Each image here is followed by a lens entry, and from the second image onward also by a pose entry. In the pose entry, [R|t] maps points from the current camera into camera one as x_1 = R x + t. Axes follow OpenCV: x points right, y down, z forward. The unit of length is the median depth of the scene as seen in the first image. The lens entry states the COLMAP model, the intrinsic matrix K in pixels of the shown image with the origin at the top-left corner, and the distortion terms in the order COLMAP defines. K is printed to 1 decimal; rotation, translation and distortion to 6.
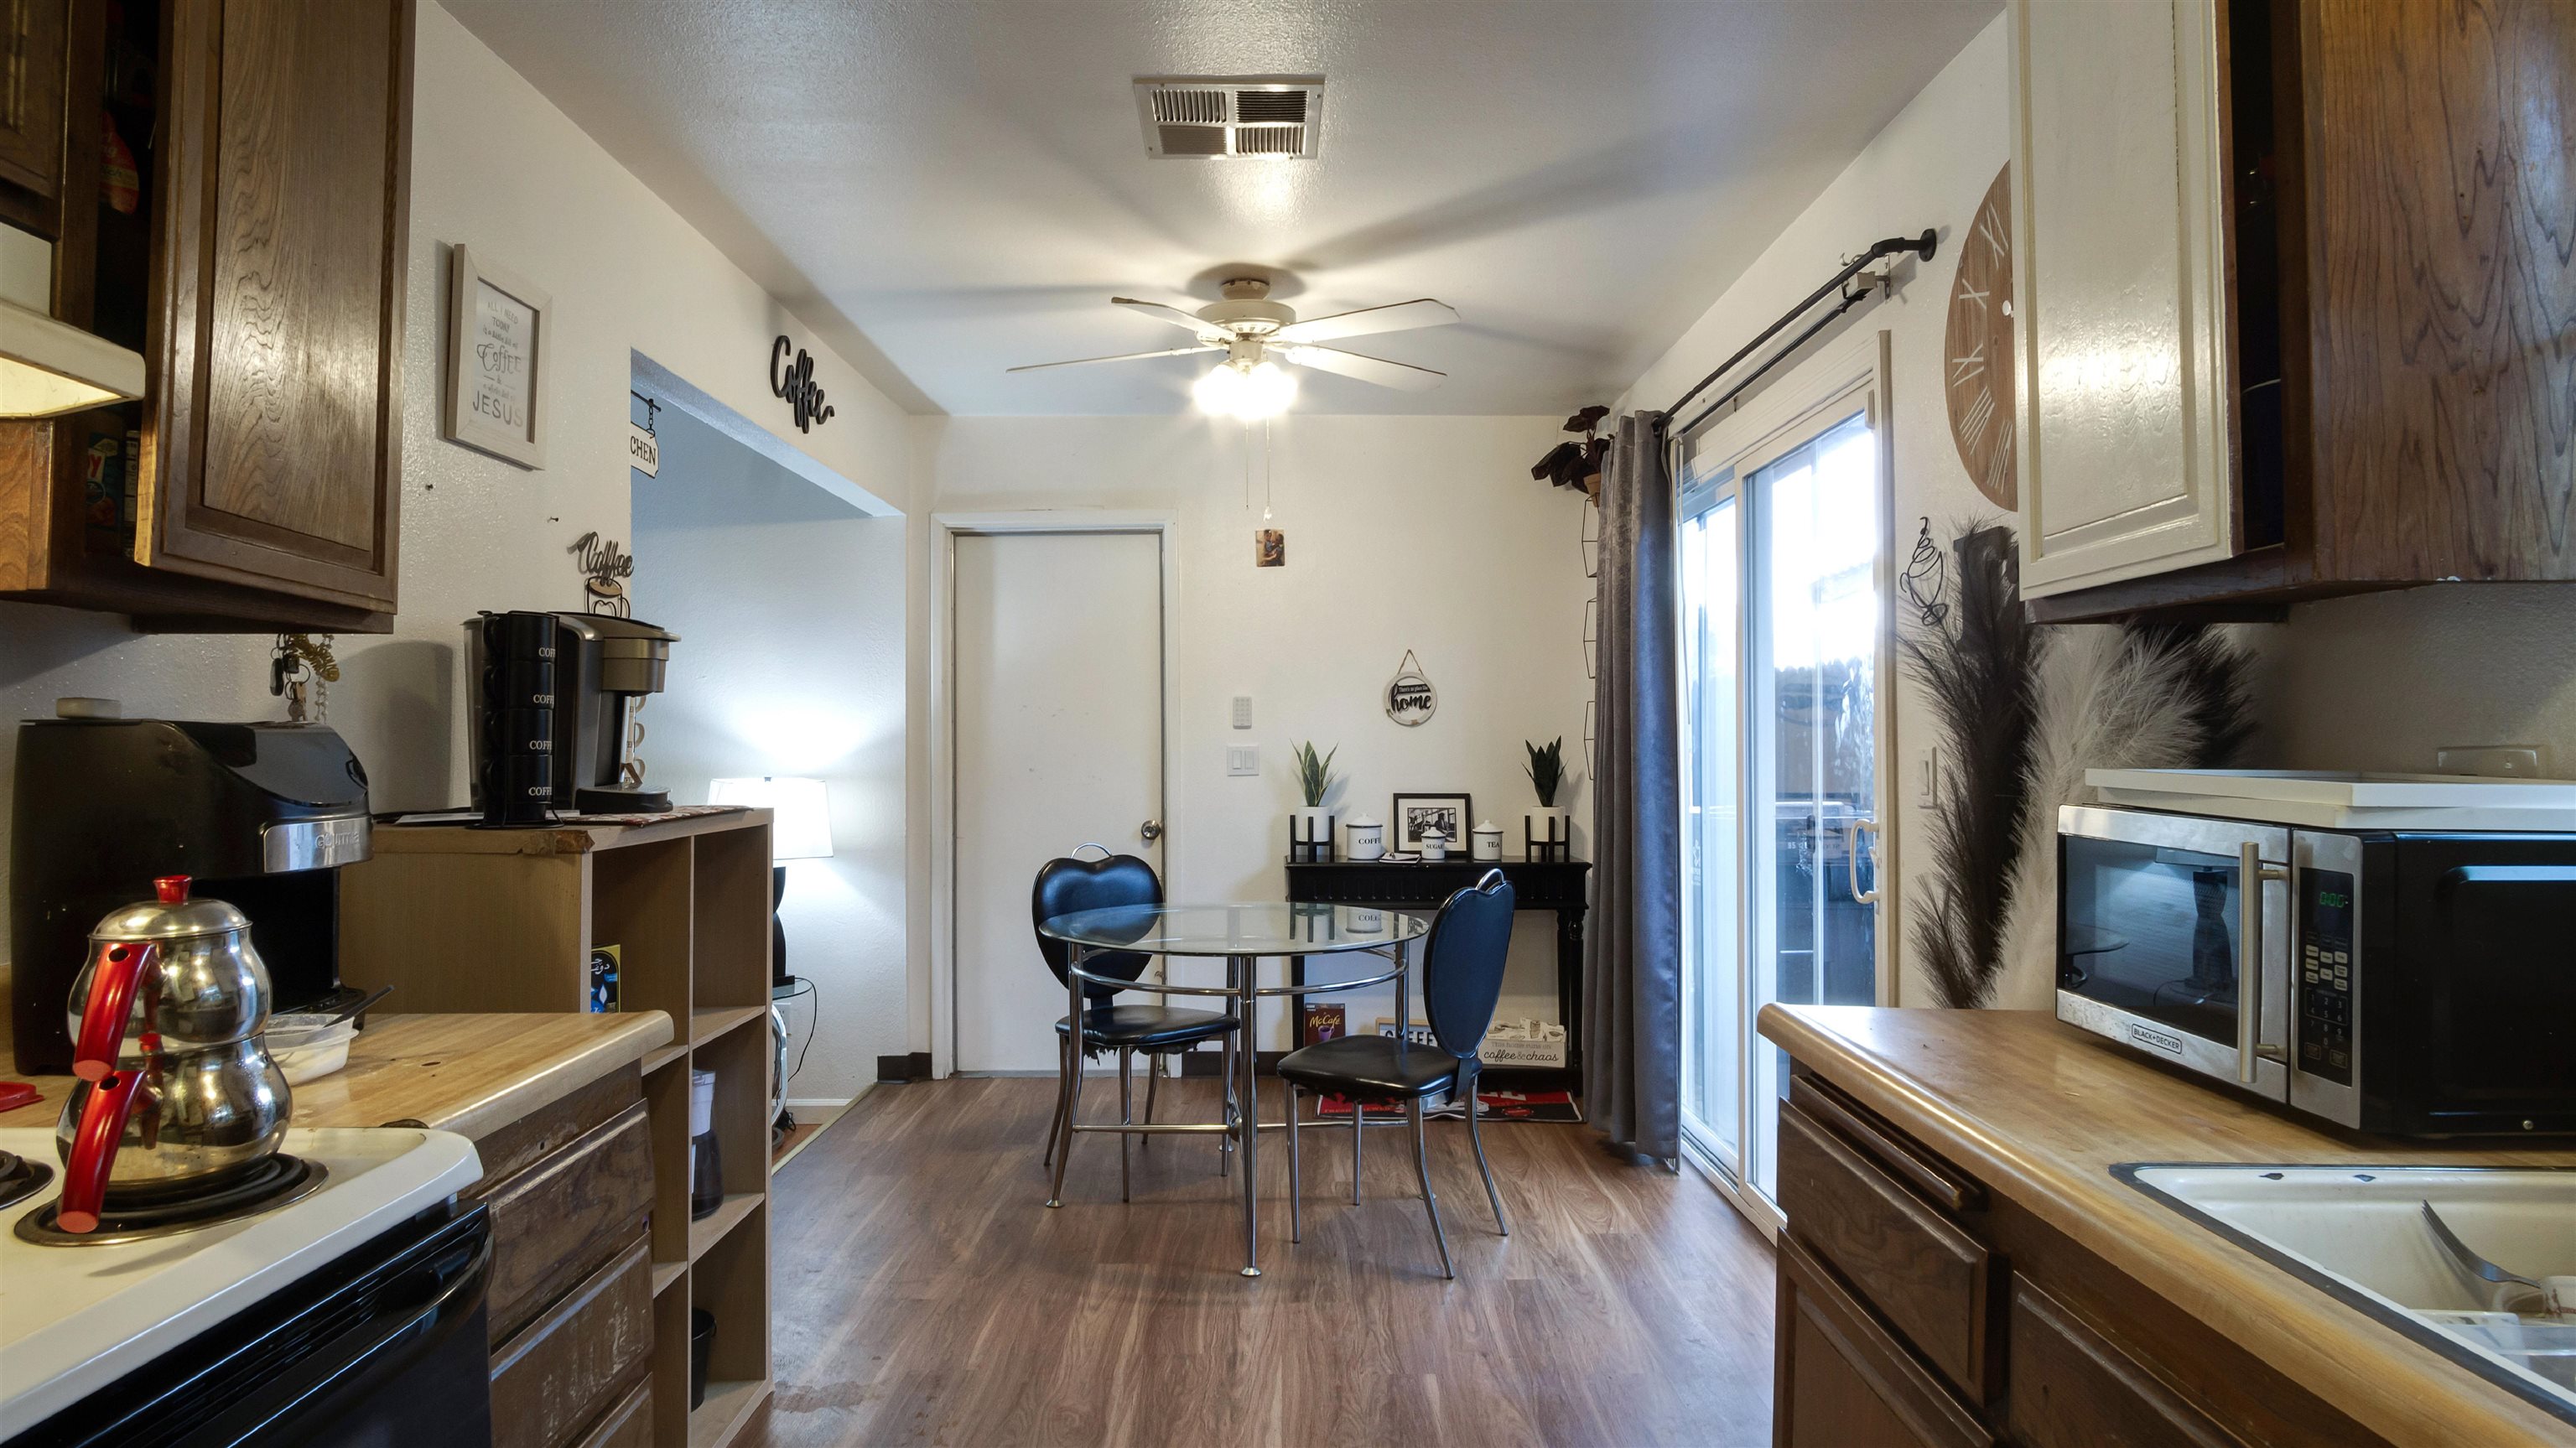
lens RADIAL K [[1414.3, 0, 1287.3], [0, 1414.3, 728.5], [0, 0, 1]] dist [-0.023544, 0.000495]
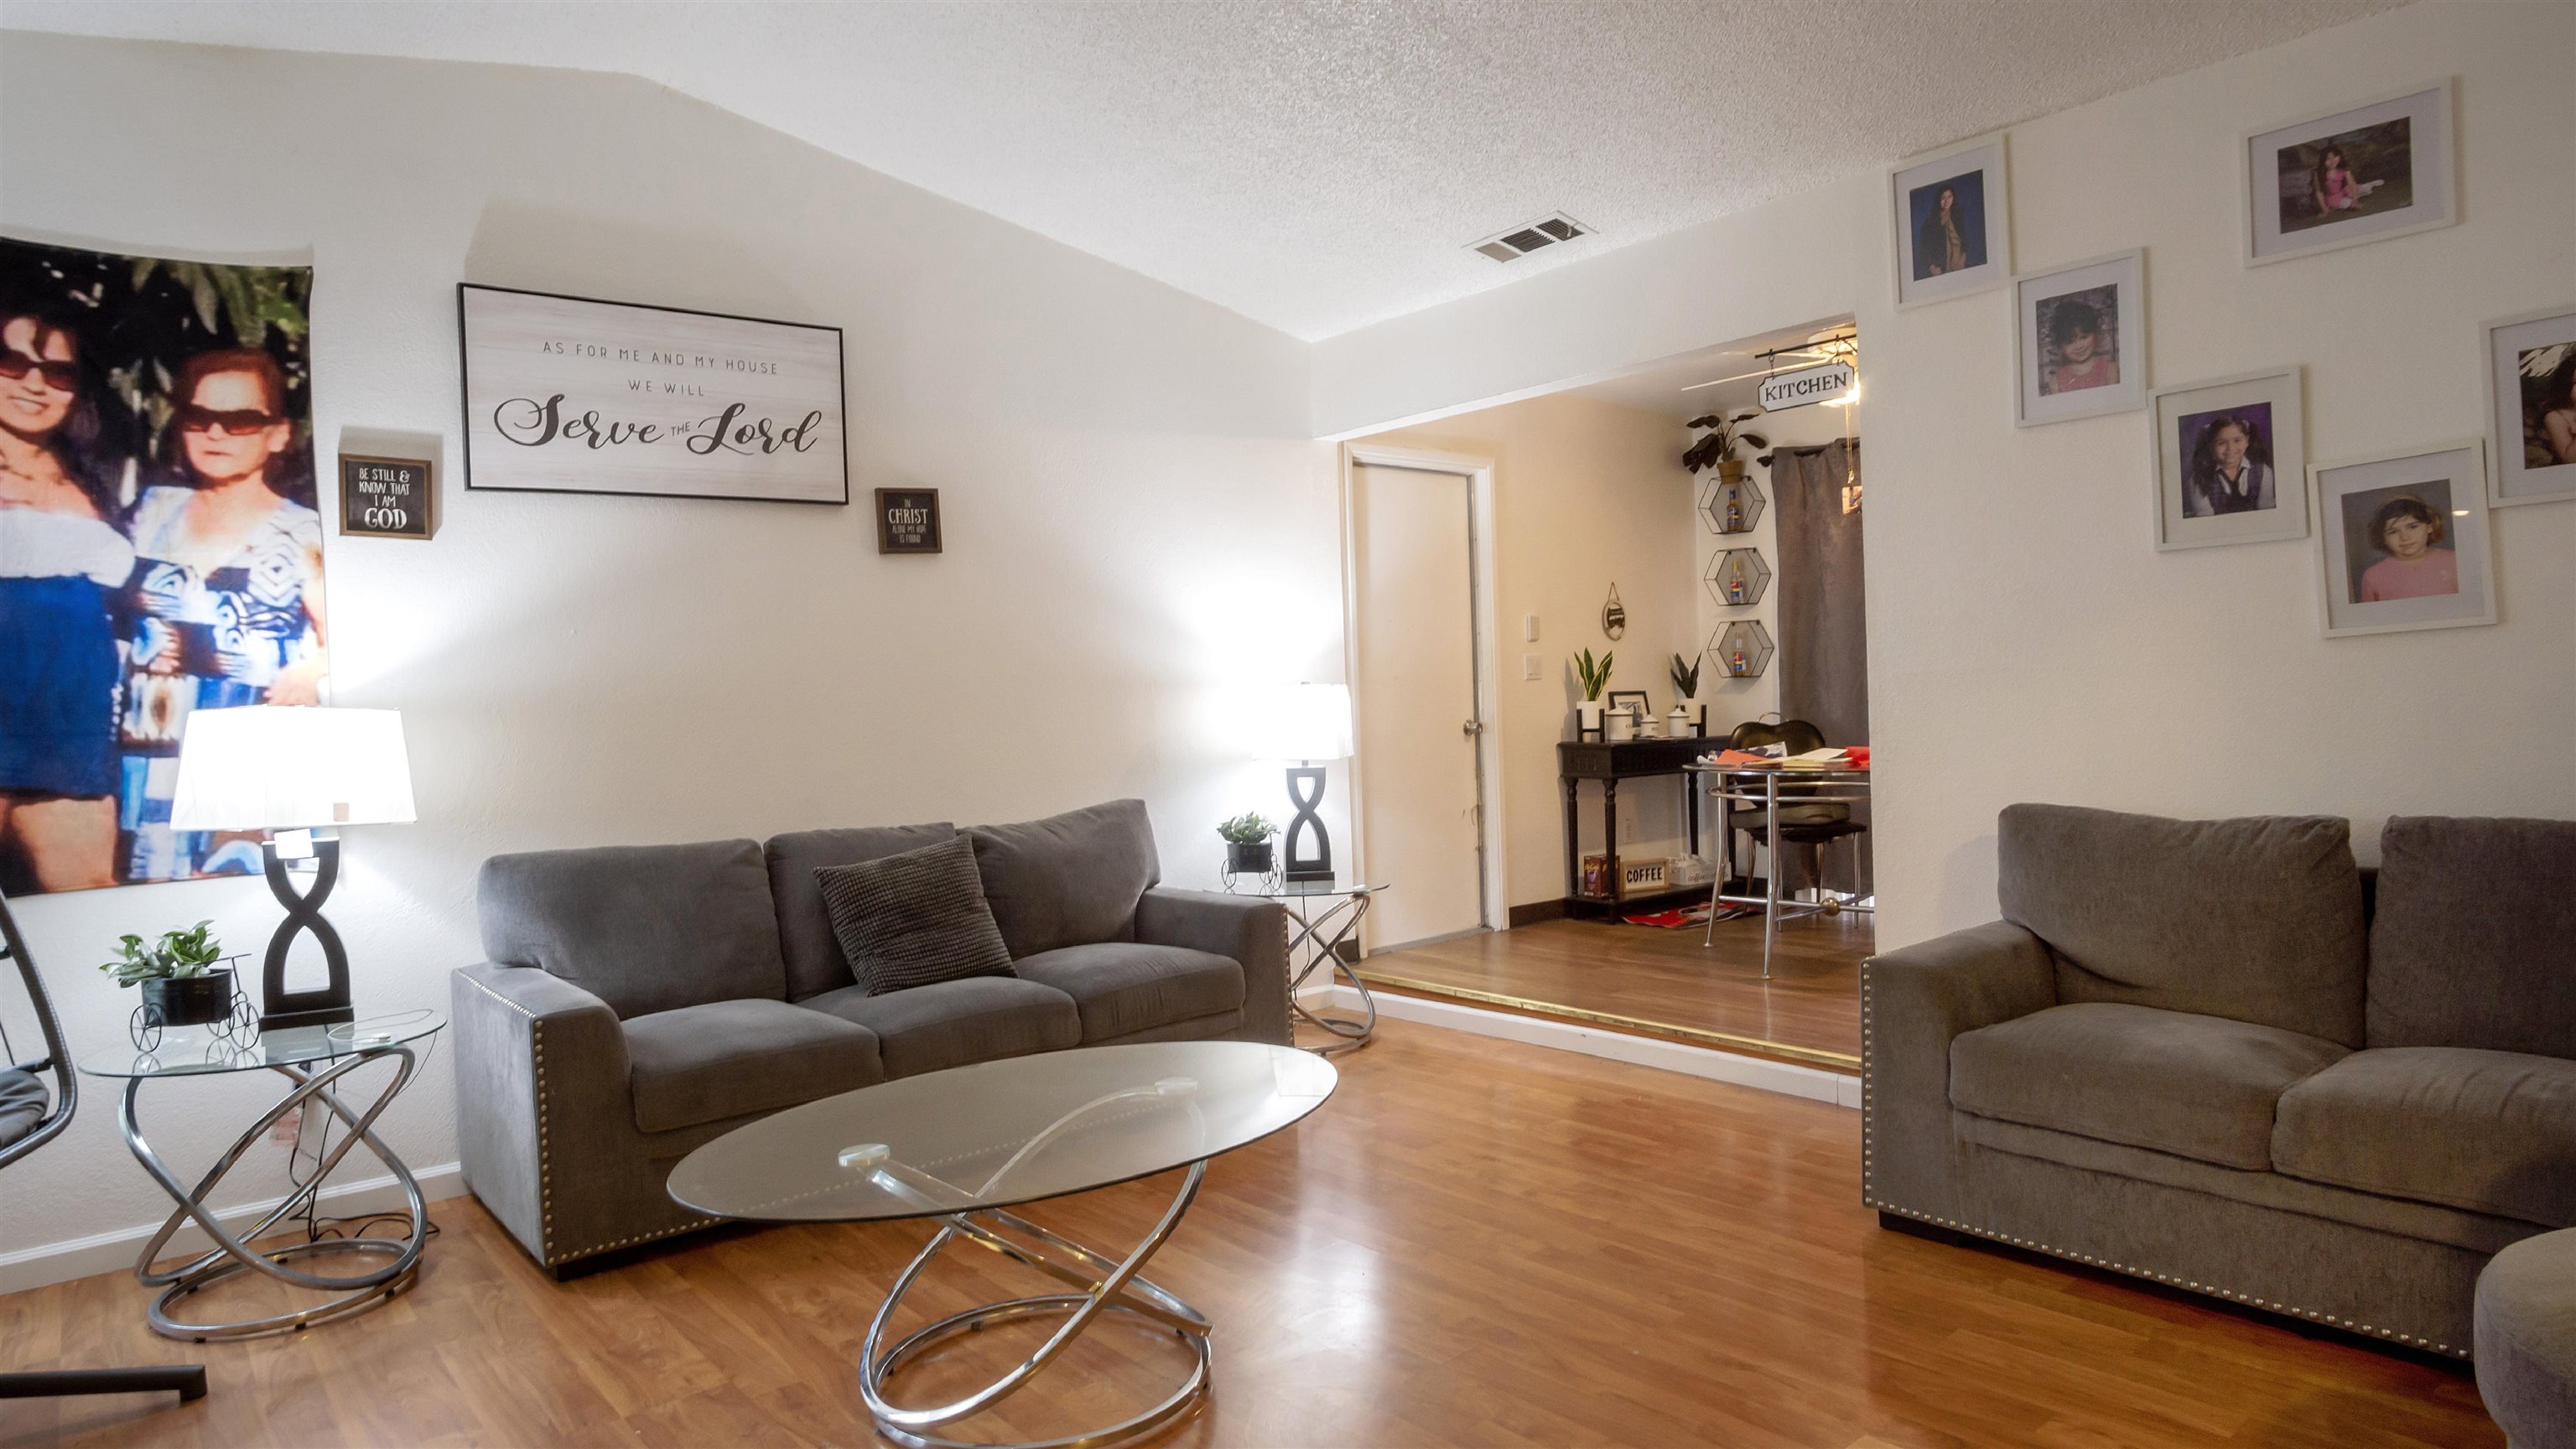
lens RADIAL K [[1454.1, 0, 1291.1], [0, 1454.1, 723.0], [0, 0, 1]] dist [-0.032845, 0.009510]
pose [[0.728255, -0.031965, 0.684560, -1.059935], [-0.001082, 0.998857, 0.047792, 0.010741], [-0.685305, -0.035546, 0.727388, 0.220336]]
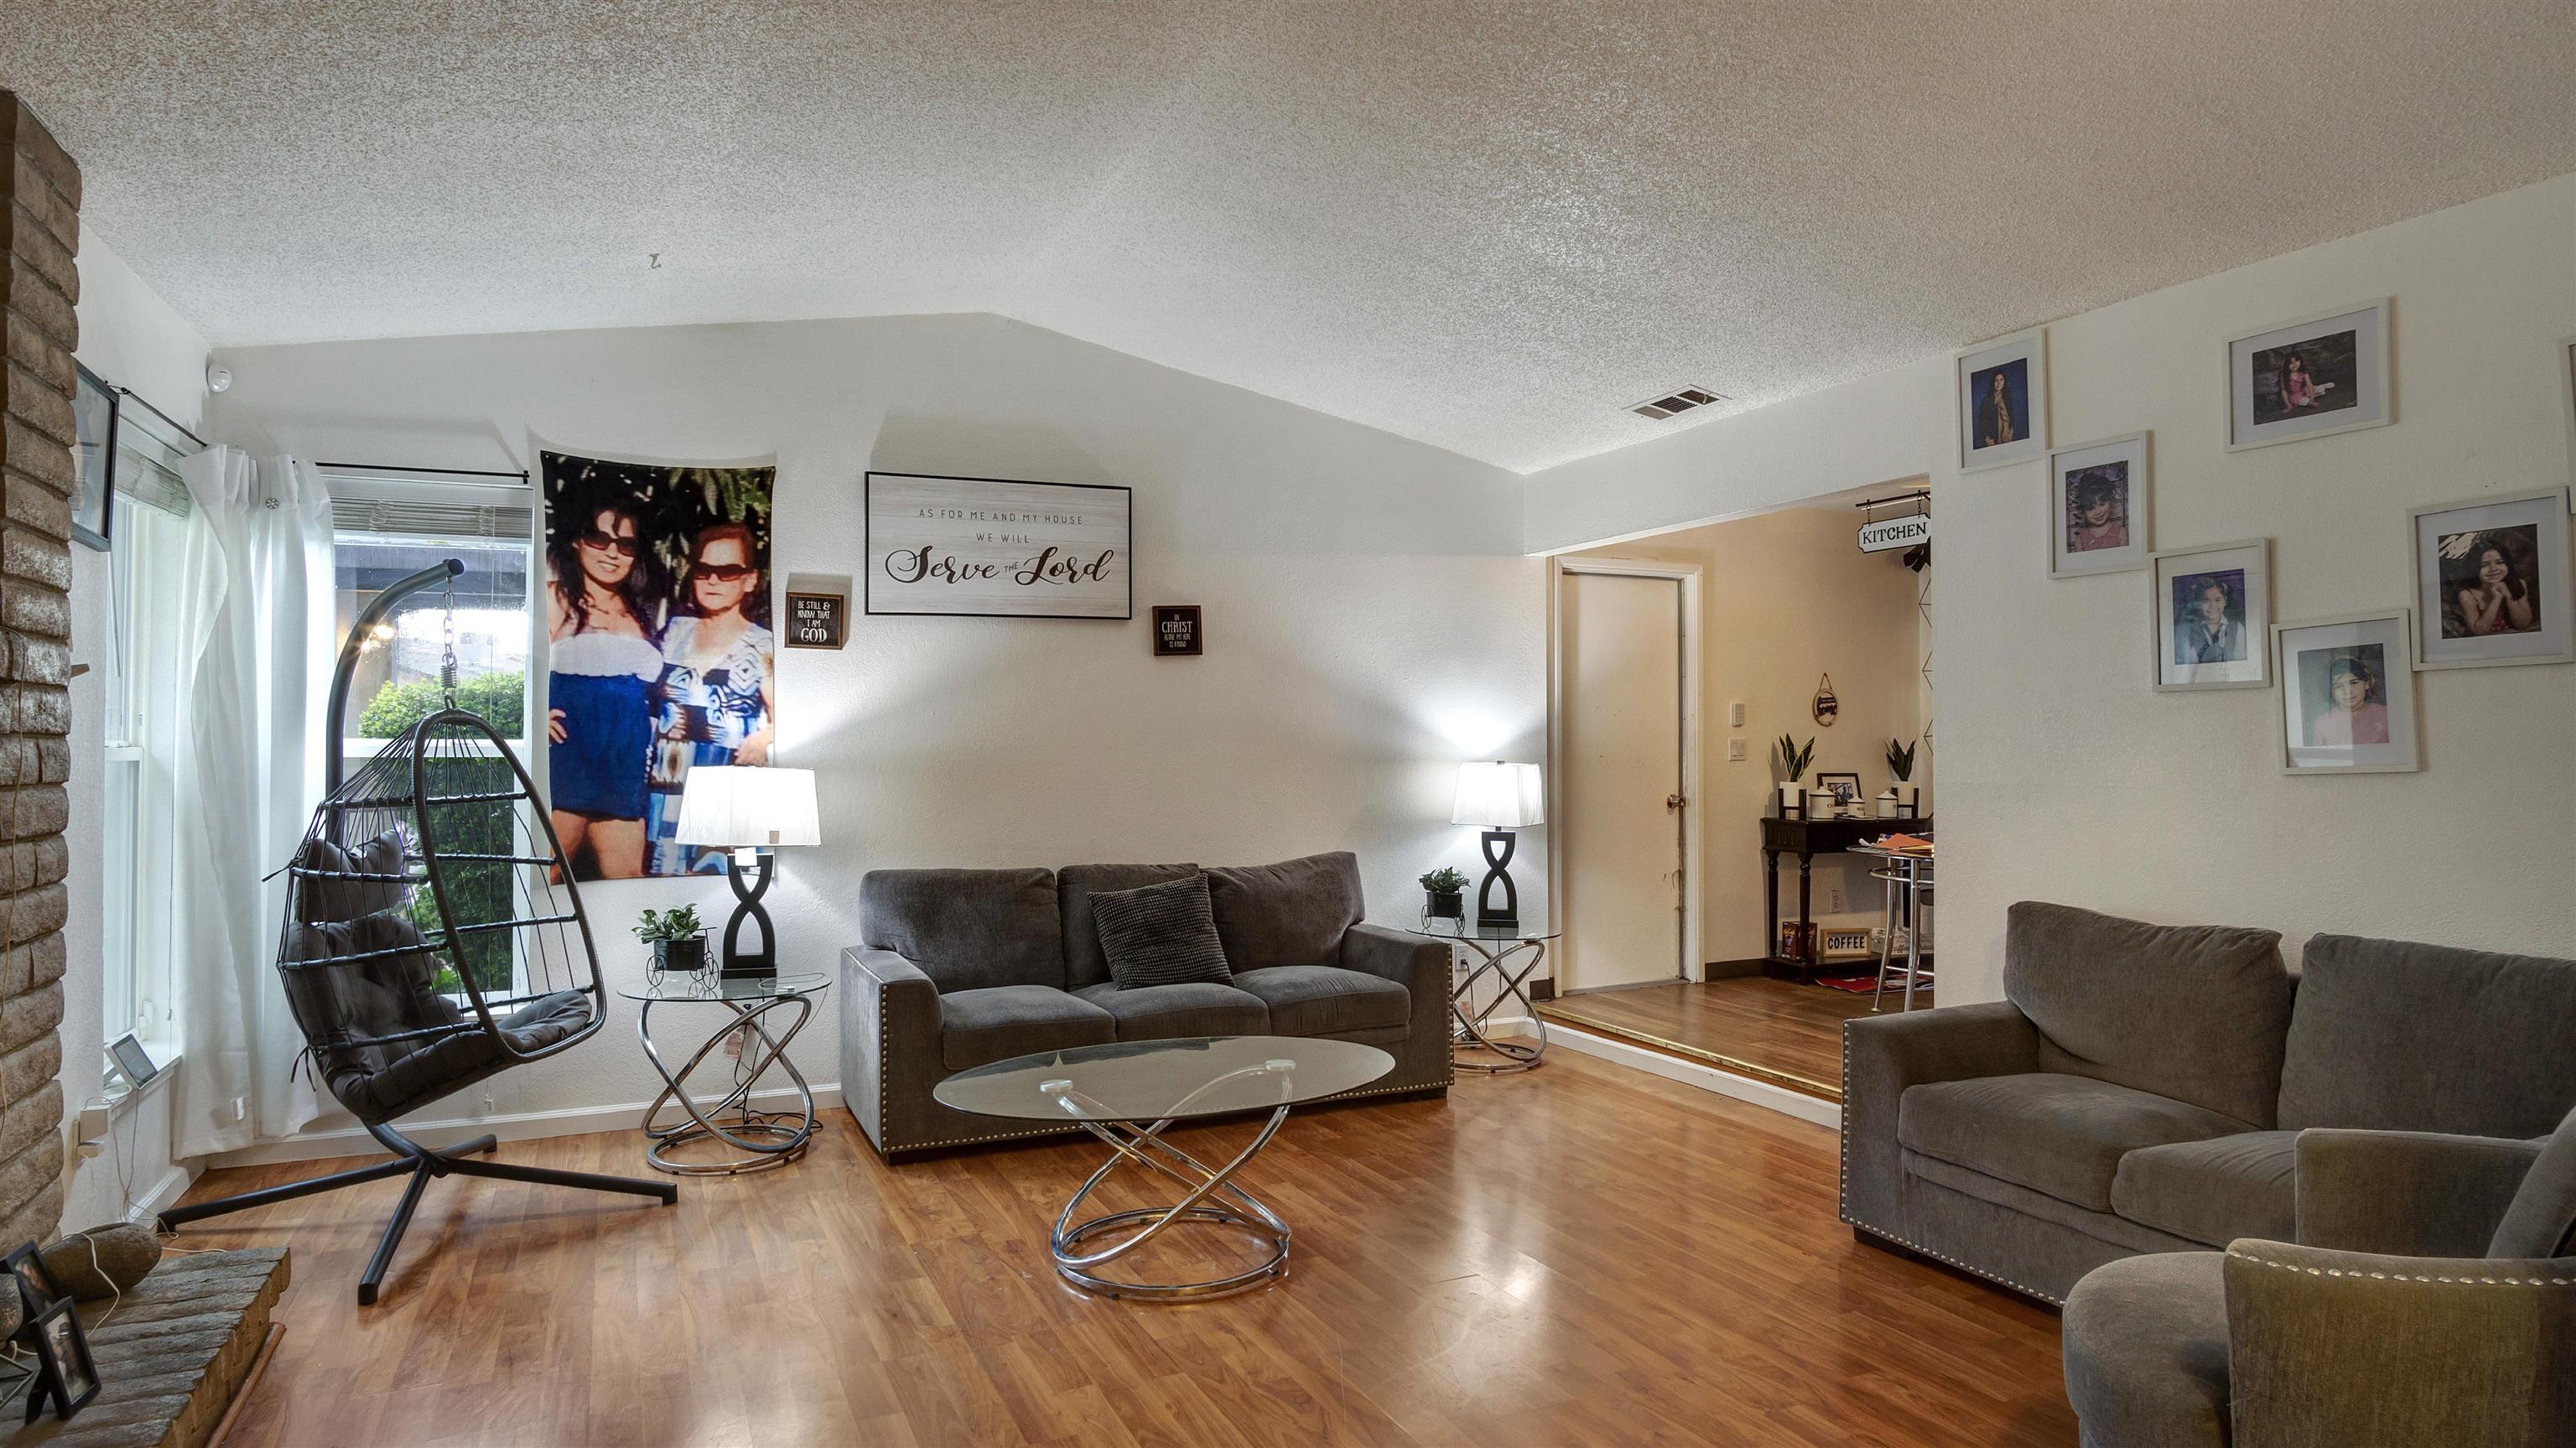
lens RADIAL K [[1414.3, 0, 1287.3], [0, 1414.3, 728.5], [0, 0, 1]] dist [-0.023544, 0.000495]
pose [[0.881020, 0.010098, 0.472971, -1.075582], [-0.026670, 0.999242, 0.028346, -0.025545], [-0.472327, -0.037588, 0.880622, -0.006323]]
